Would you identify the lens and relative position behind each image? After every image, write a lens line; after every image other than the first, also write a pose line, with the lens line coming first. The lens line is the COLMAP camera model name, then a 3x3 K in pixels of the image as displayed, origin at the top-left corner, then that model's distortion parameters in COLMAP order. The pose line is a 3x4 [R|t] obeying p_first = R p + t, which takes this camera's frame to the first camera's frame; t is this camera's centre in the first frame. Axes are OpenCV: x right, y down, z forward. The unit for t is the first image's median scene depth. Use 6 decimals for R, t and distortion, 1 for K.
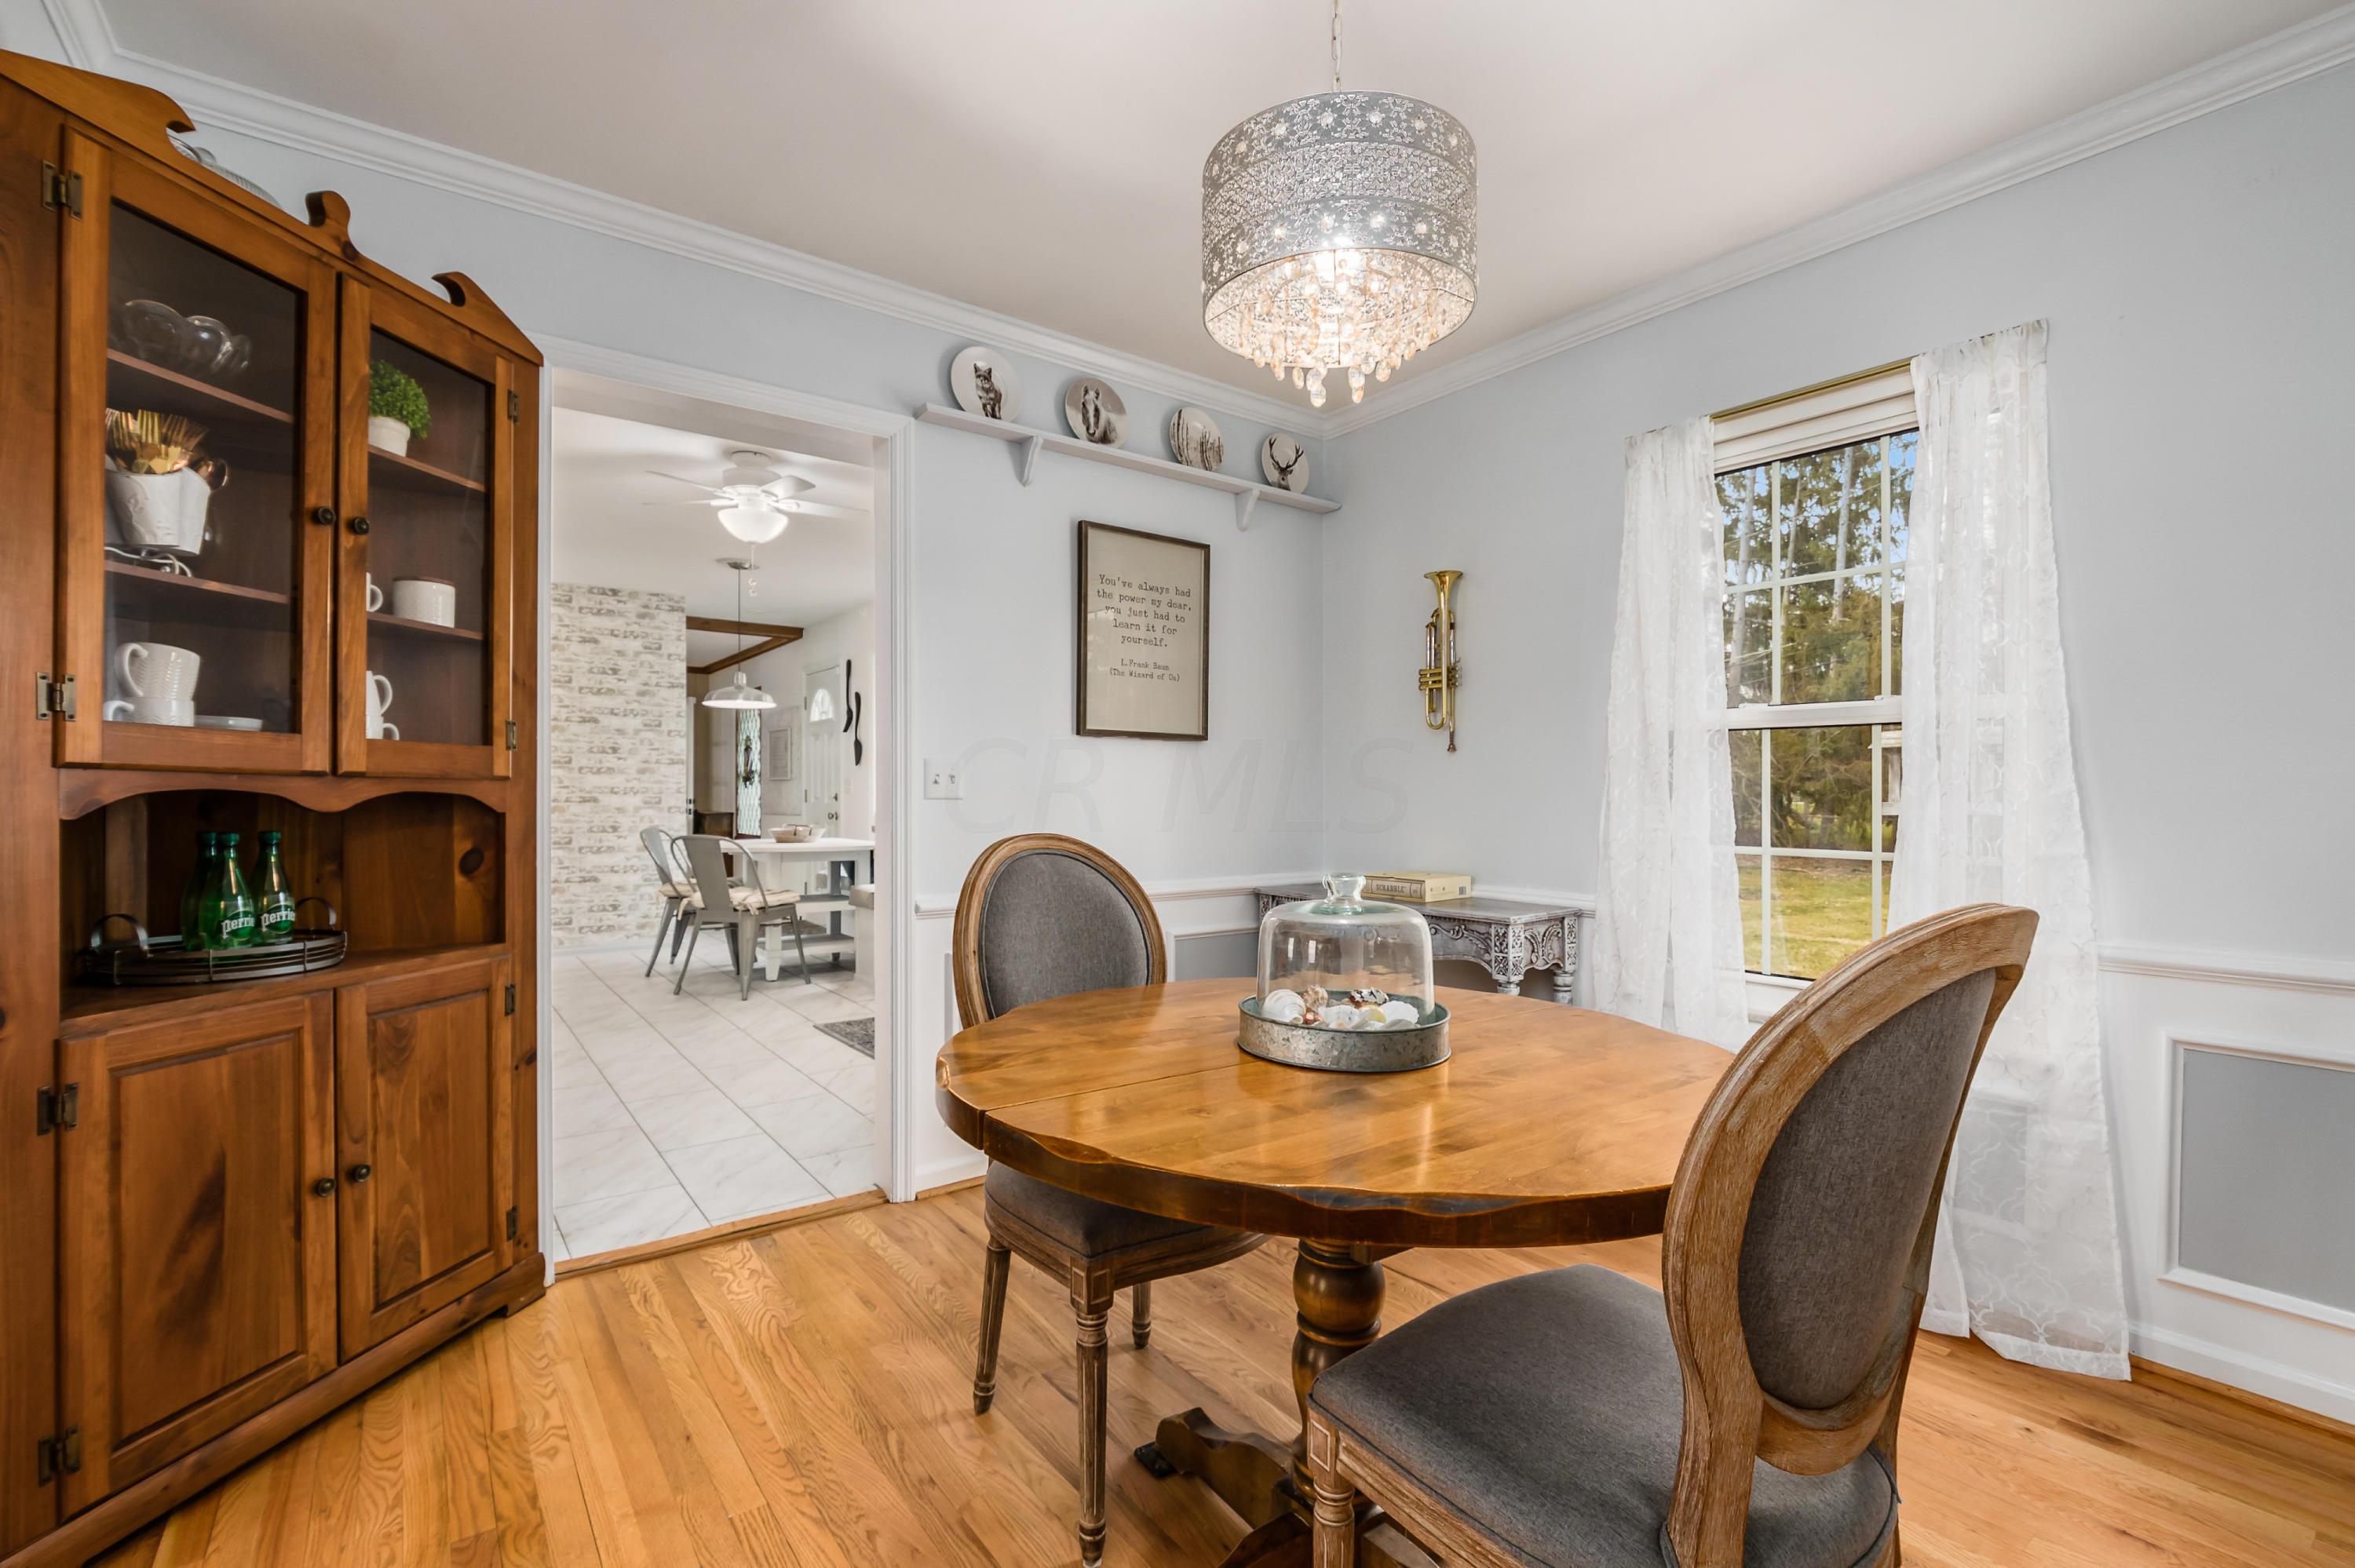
lens RADIAL K [[1042.2, 0, 1177.5], [0, 1042.2, 784.0], [0, 0, 1]] dist [0.009212, -0.000313]
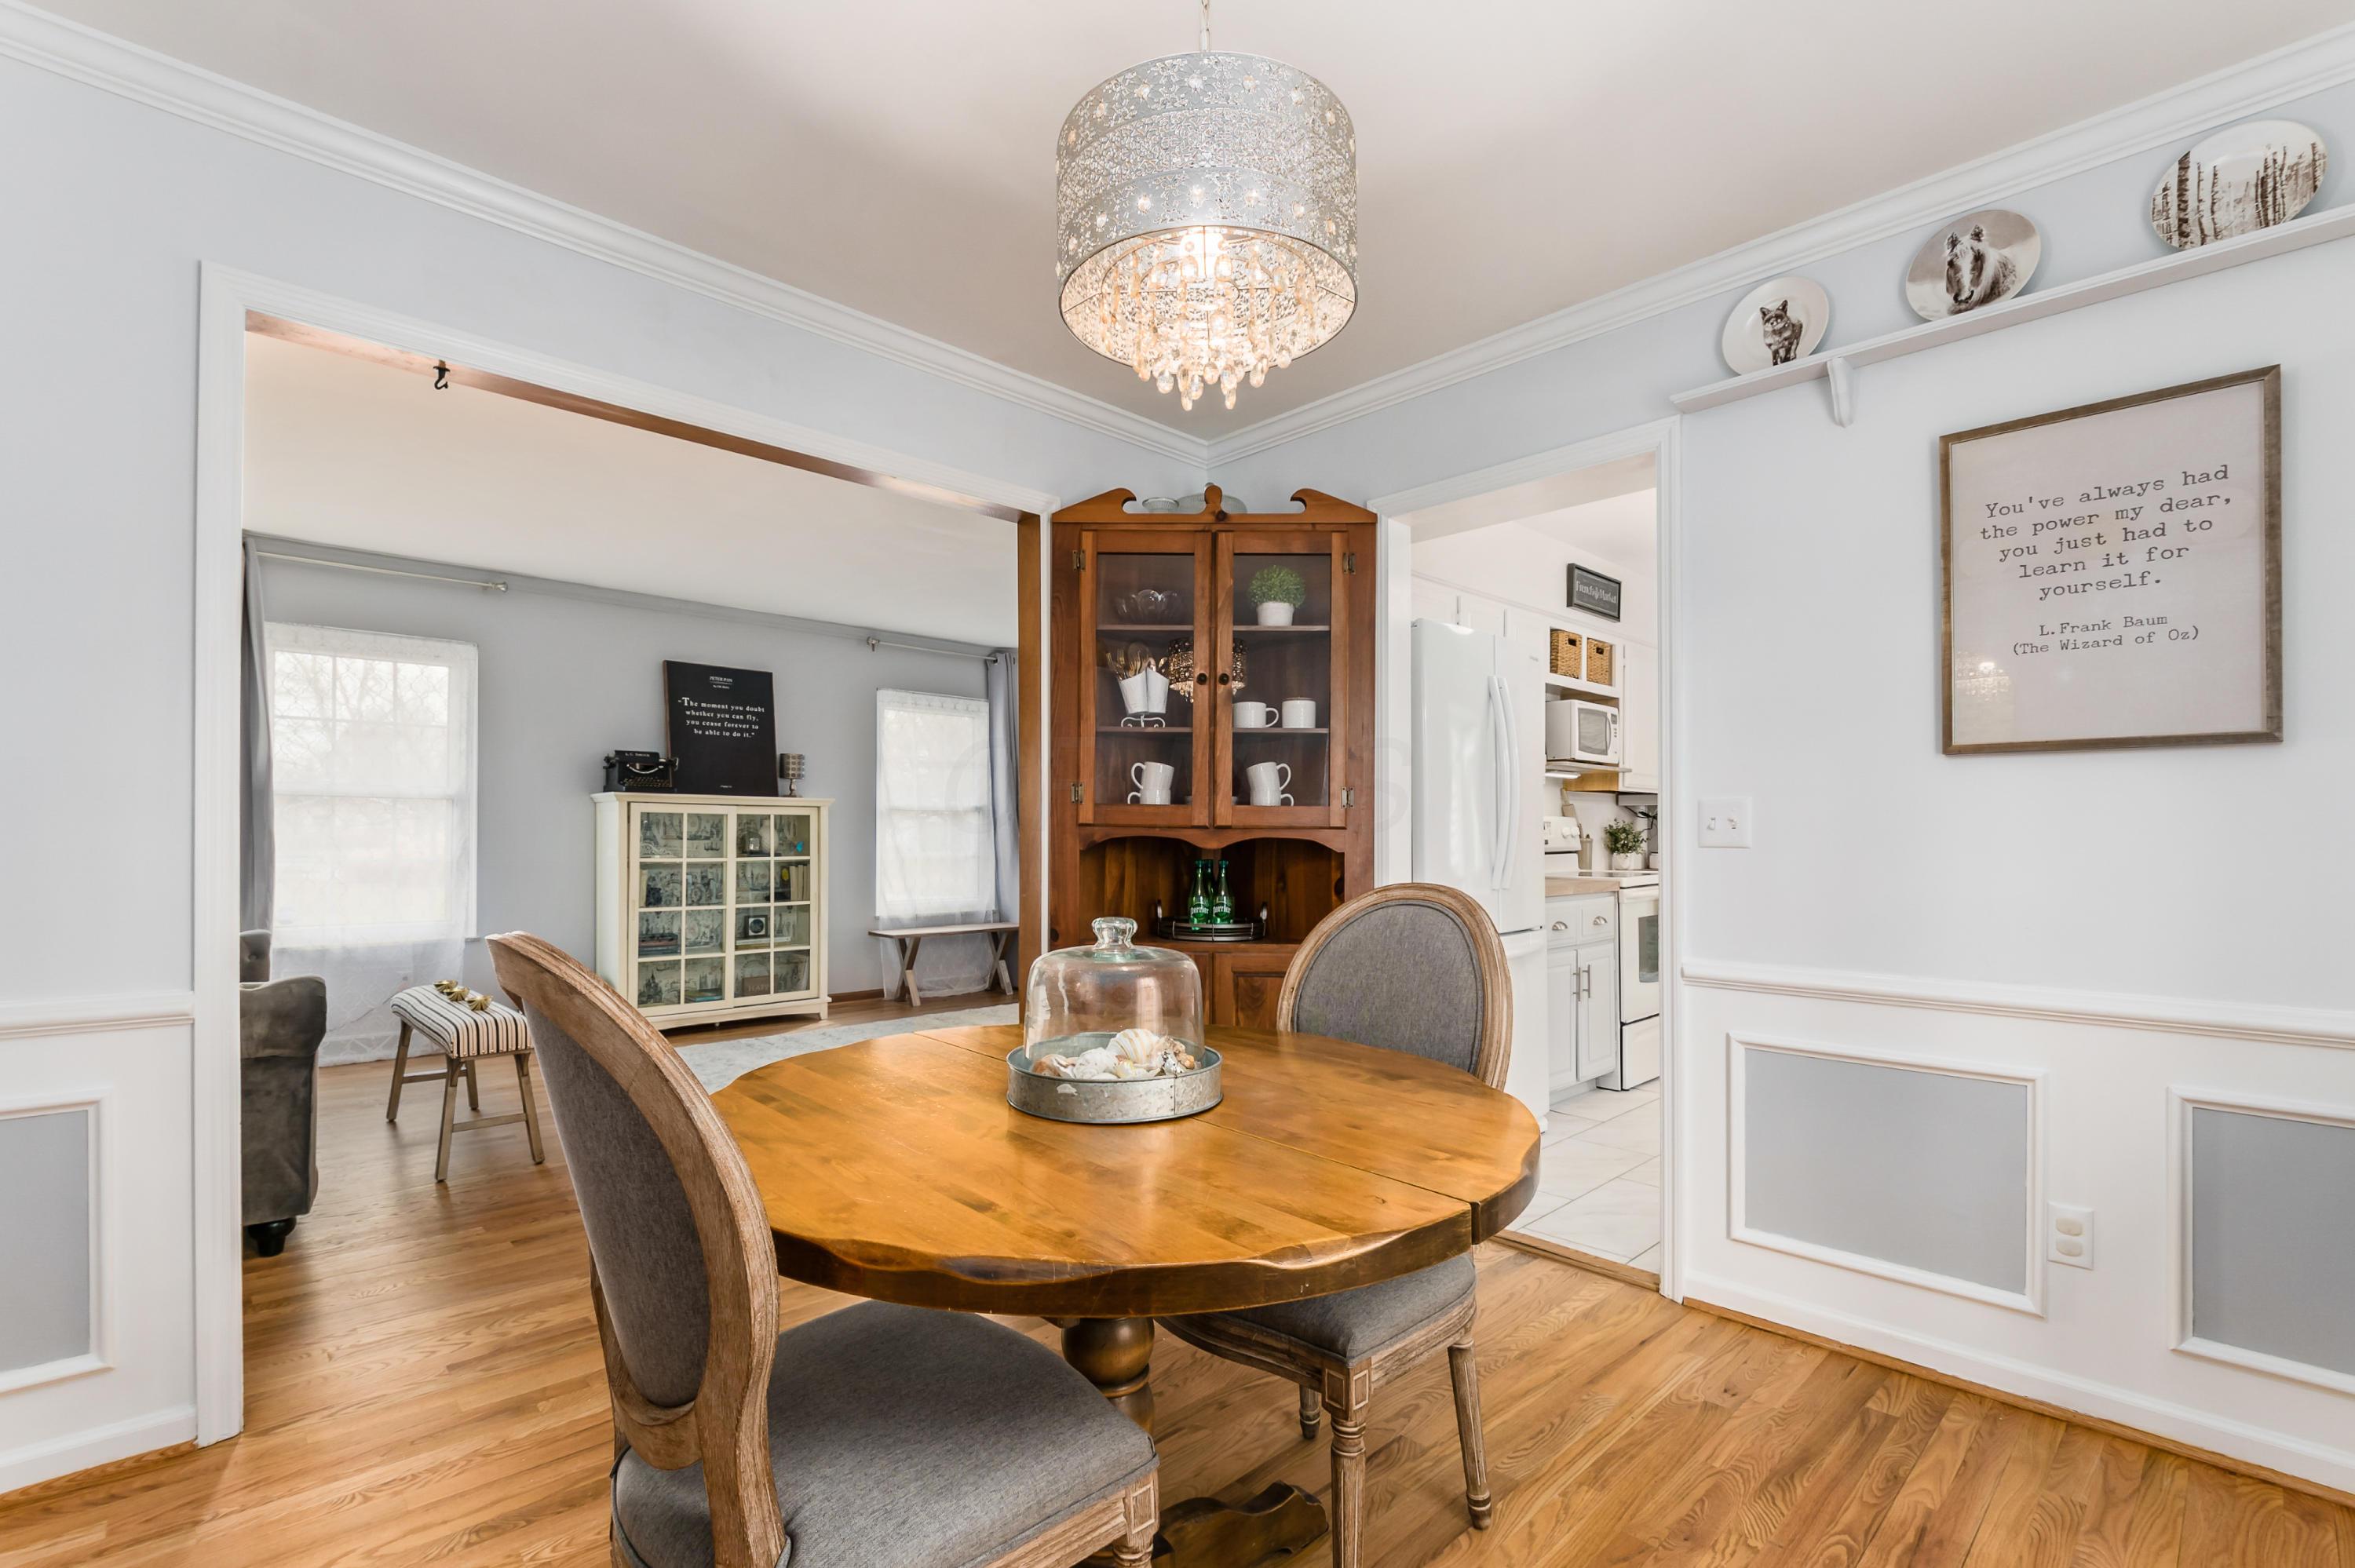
lens RADIAL K [[1060.1, 0, 1176.7], [0, 1060.1, 823.1], [0, 0, 1]] dist [-0.000141, -0.000184]
pose [[0.136332, -0.015725, -0.990538, 0.676646], [0.004761, 0.999873, -0.015218, 0.007947], [0.990652, -0.002641, 0.136389, 0.539290]]
